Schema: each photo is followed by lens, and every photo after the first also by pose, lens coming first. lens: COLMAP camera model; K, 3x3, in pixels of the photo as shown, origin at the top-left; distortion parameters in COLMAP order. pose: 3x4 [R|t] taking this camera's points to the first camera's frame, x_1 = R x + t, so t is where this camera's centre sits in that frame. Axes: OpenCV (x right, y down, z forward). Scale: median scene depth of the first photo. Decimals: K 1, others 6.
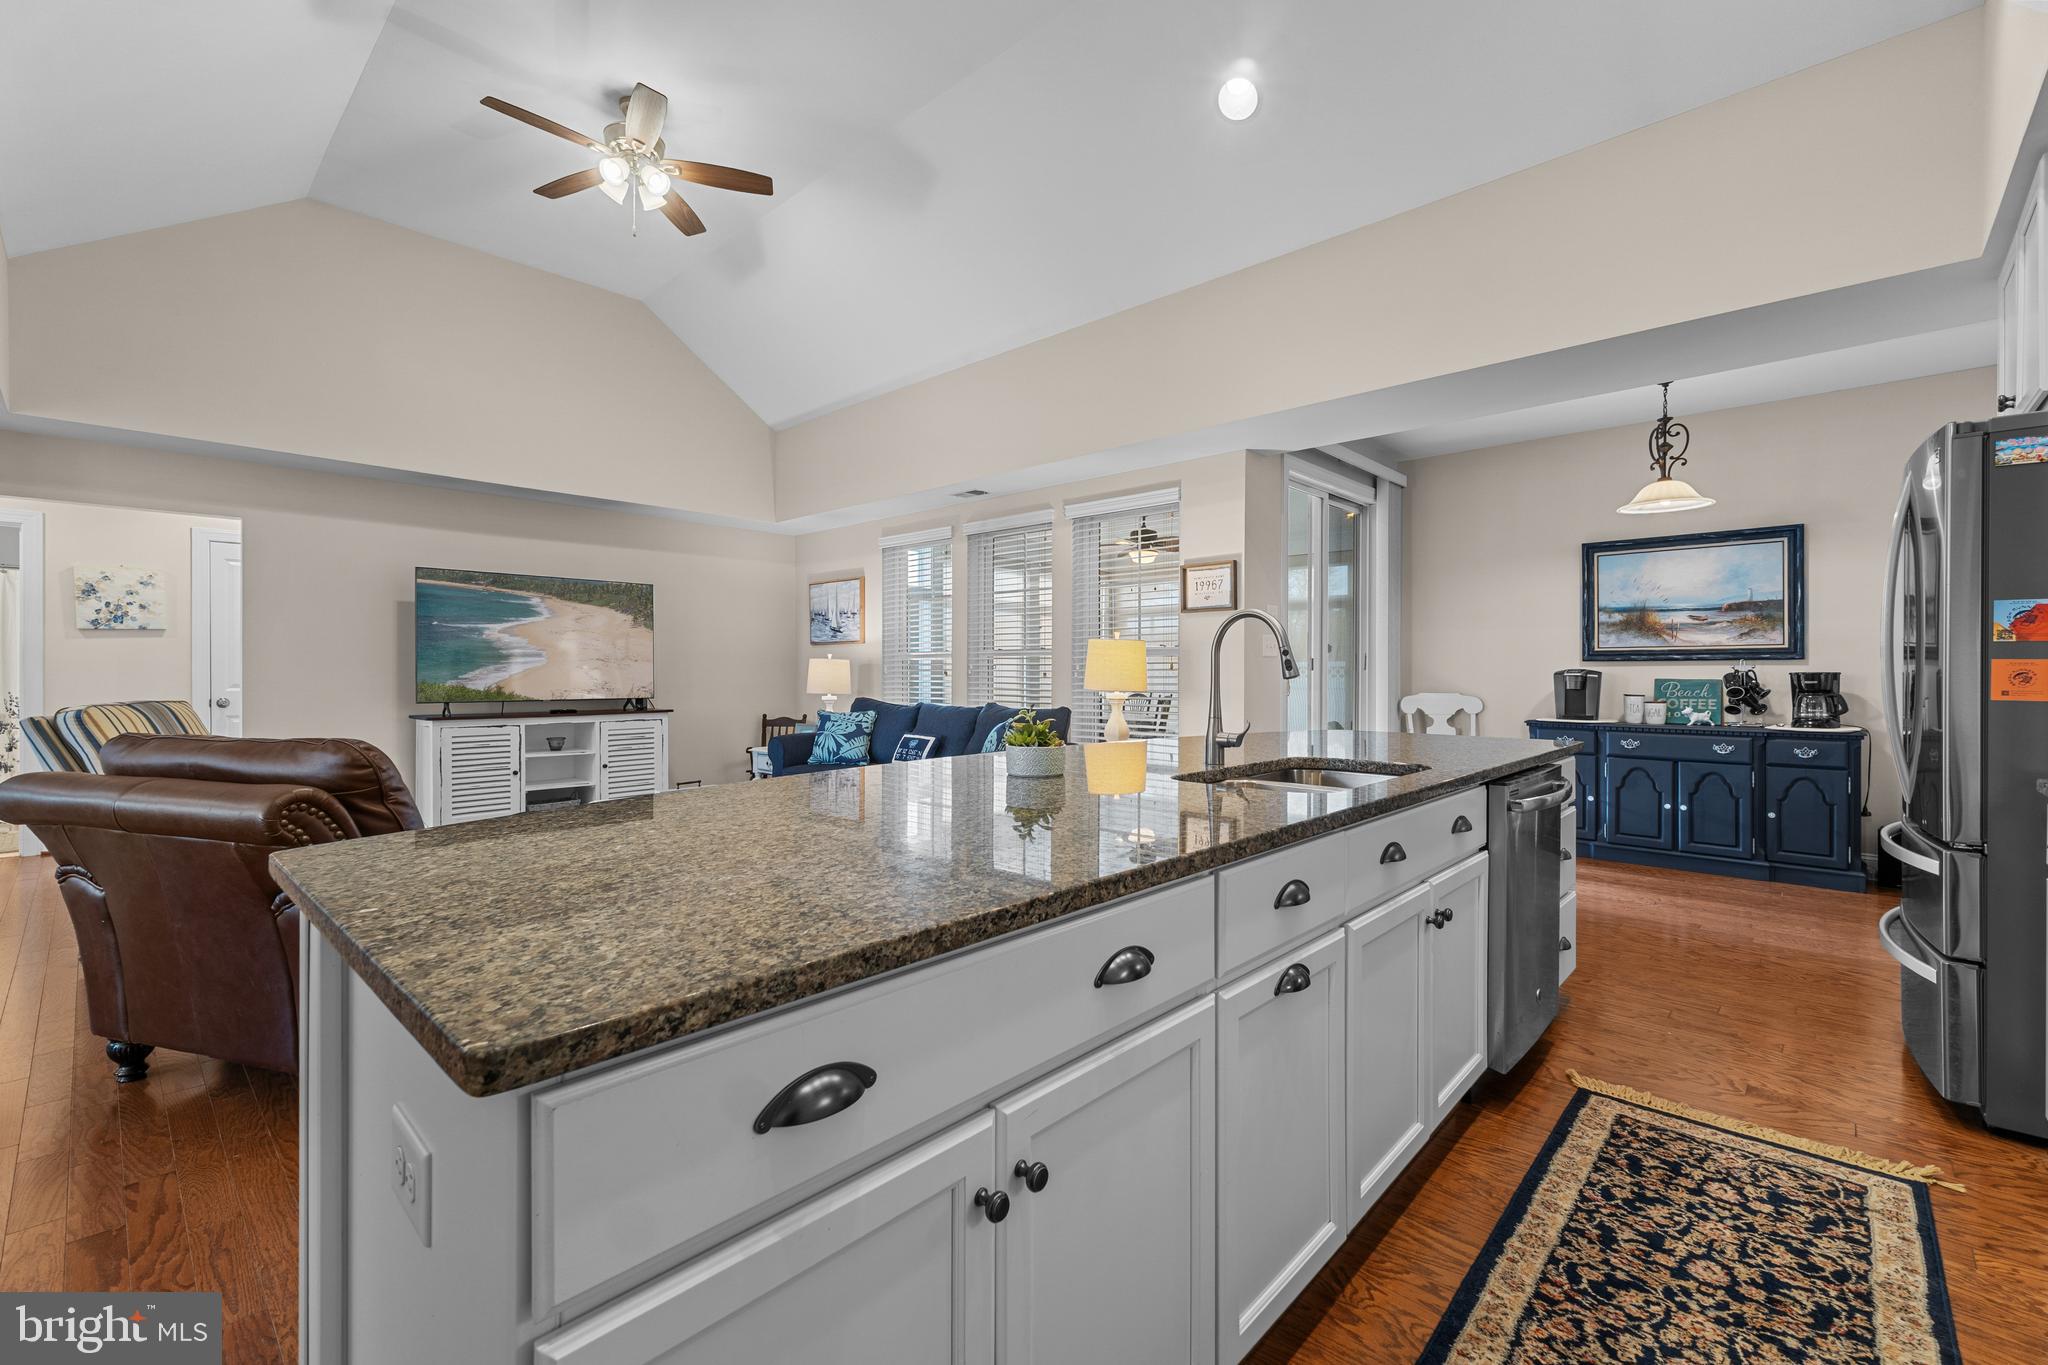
lens RADIAL K [[864.0, 0, 1019.7], [0, 864.0, 672.2], [0, 0, 1]] dist [0.009031, -0.002540]
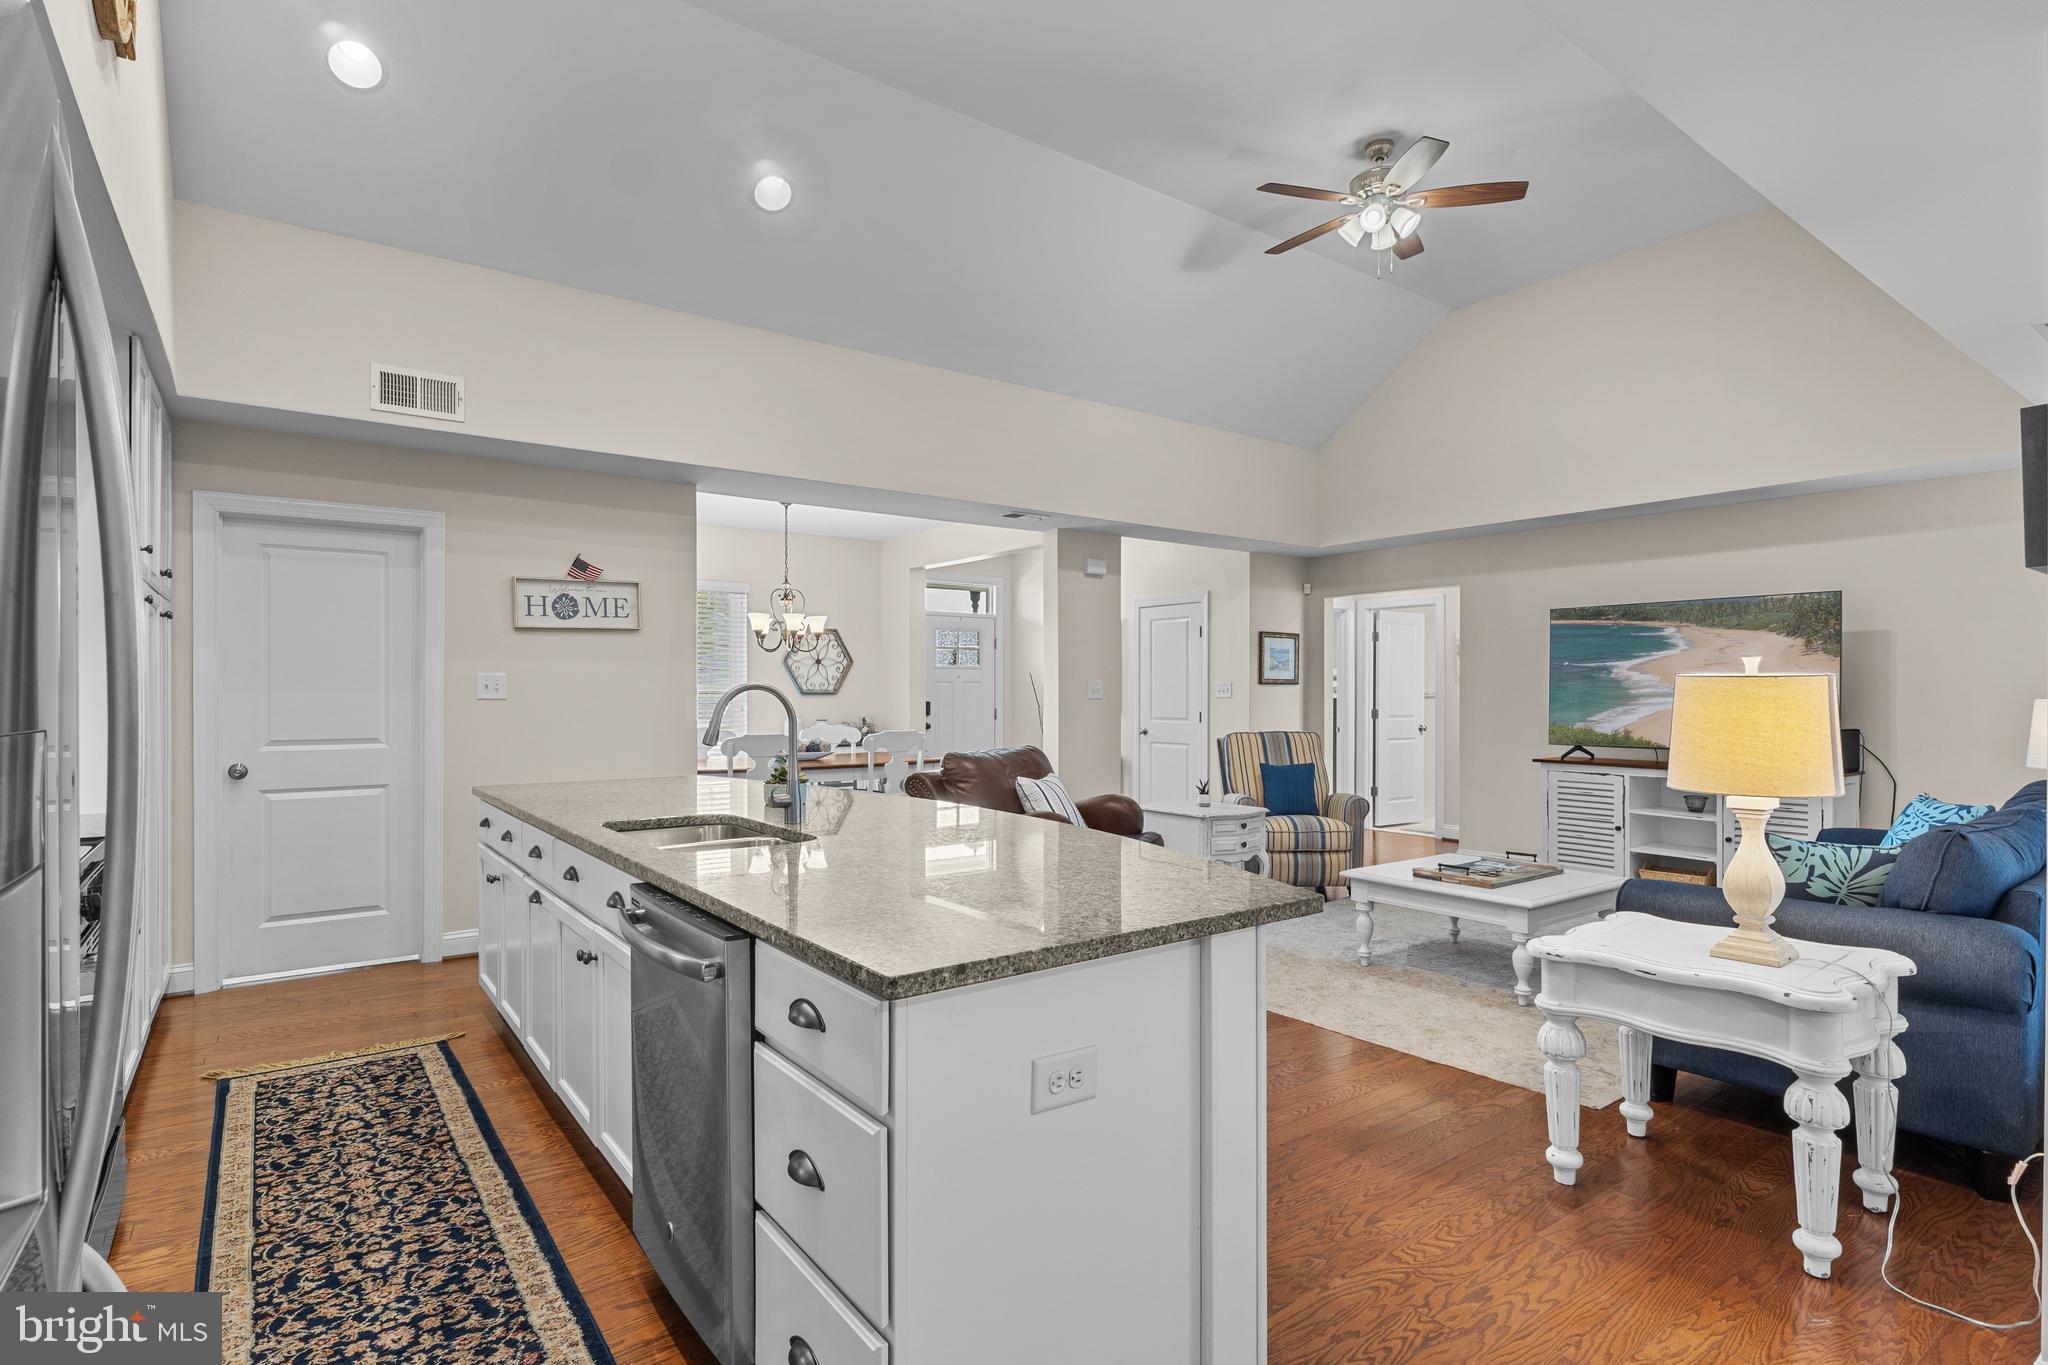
lens RADIAL K [[1022.5, 0, 1032.2], [0, 1022.5, 694.3], [0, 0, 1]] dist [-0.006505, -0.000158]
pose [[-0.176778, 0.001436, -0.984250, 0.611749], [-0.001299, 0.999998, 0.001693, -0.024966], [0.984250, 0.001578, -0.176776, 0.649466]]
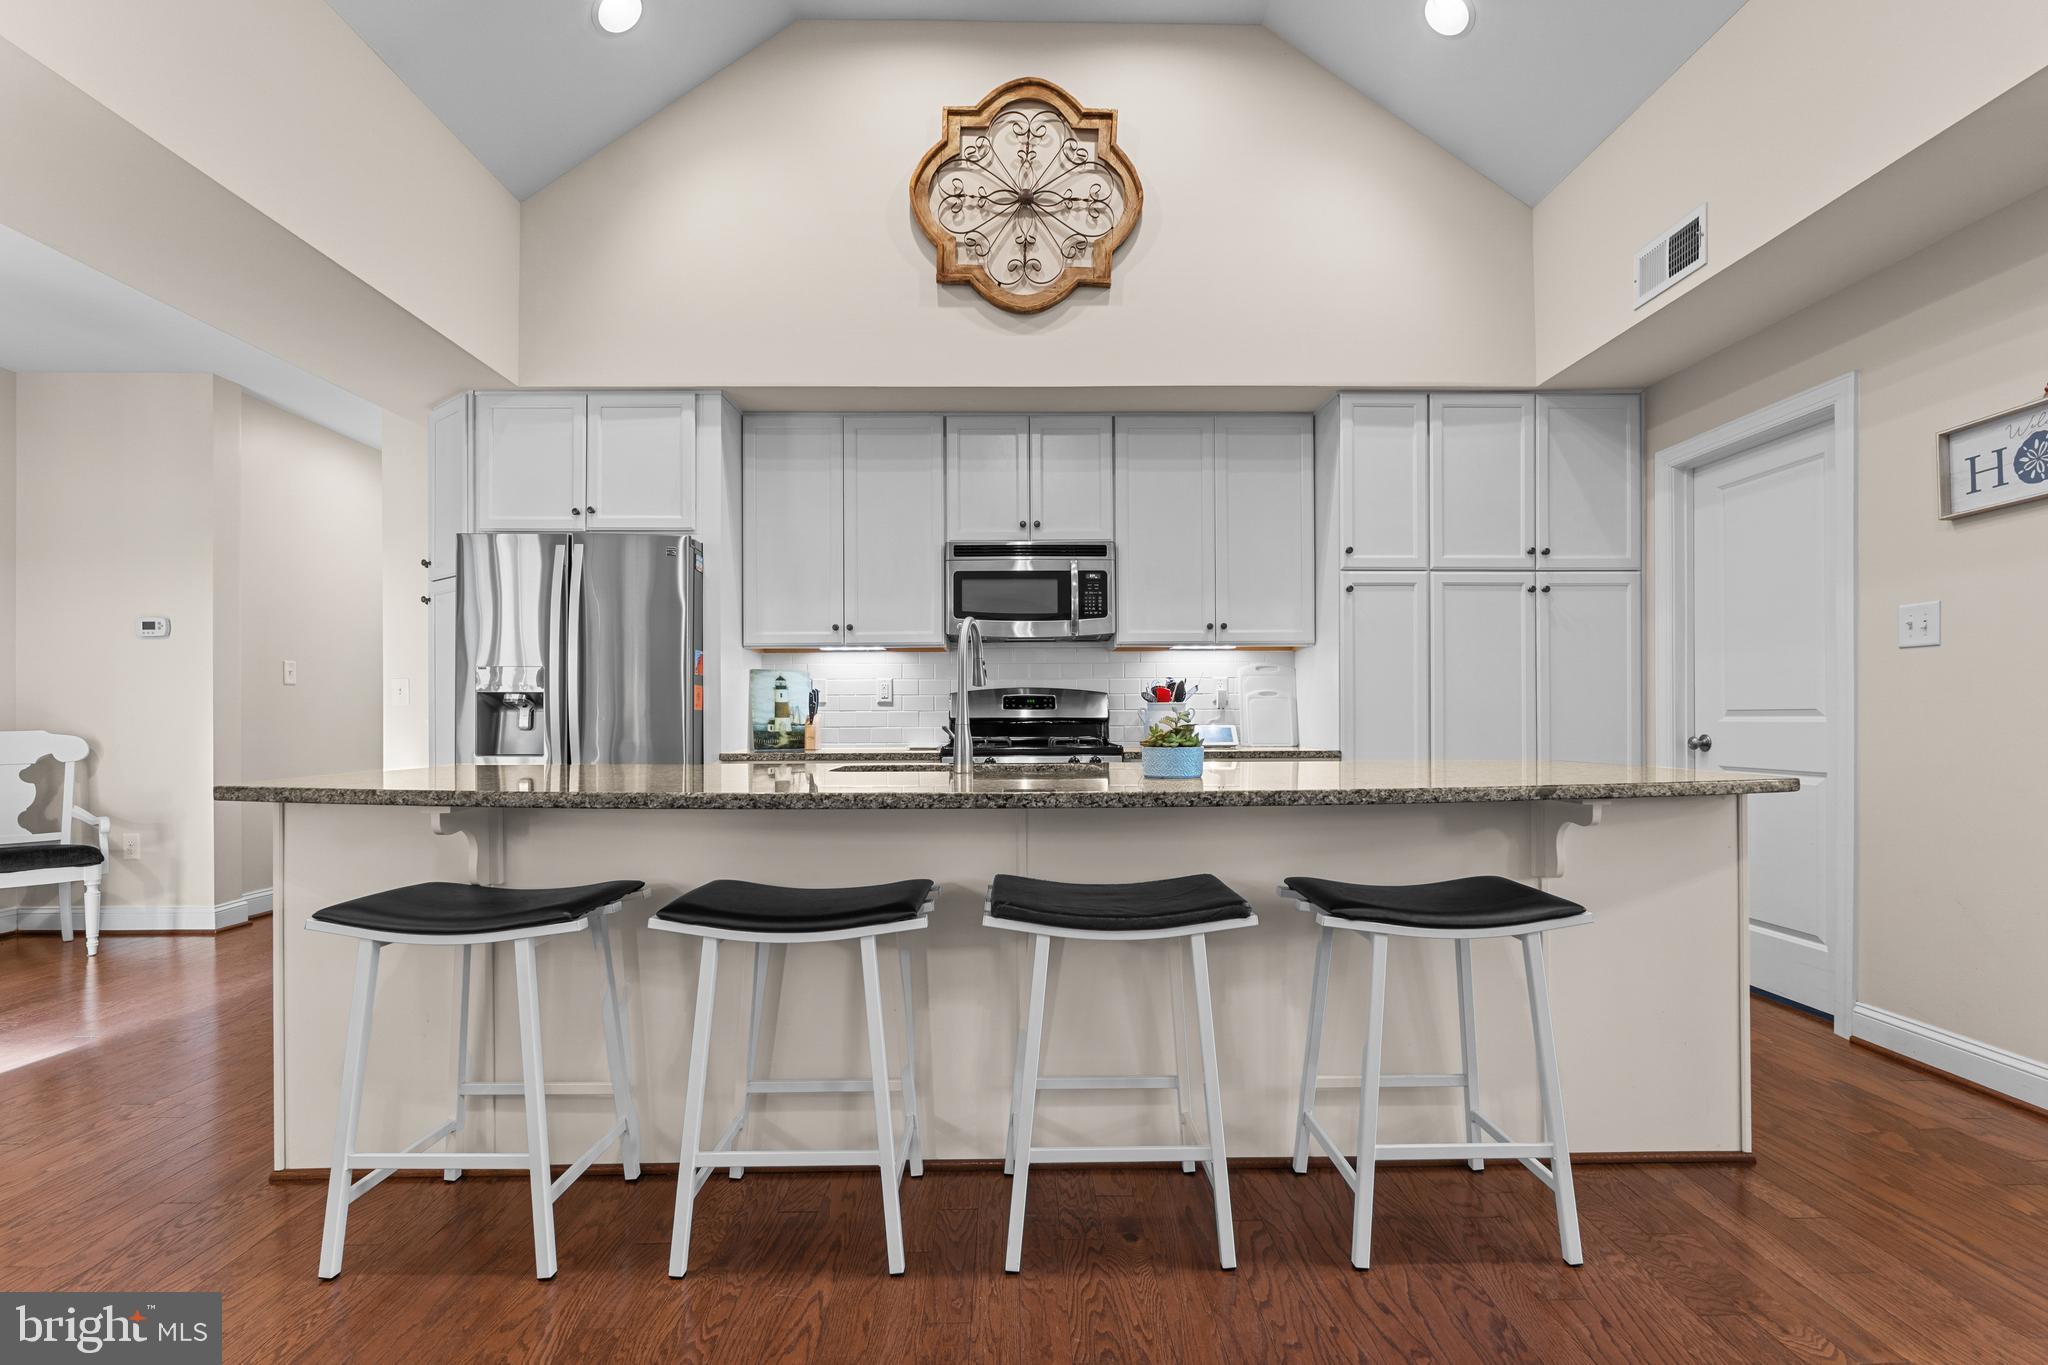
lens RADIAL K [[943.2, 0, 1026.9], [0, 943.2, 717.6], [0, 0, 1]] dist [-0.006249, 0.000010]
pose [[-0.697334, 0.001953, 0.716744, -0.243125], [0.002938, 0.999996, 0.000133, 0.019776], [-0.716740, 0.002199, -0.697337, 0.715200]]
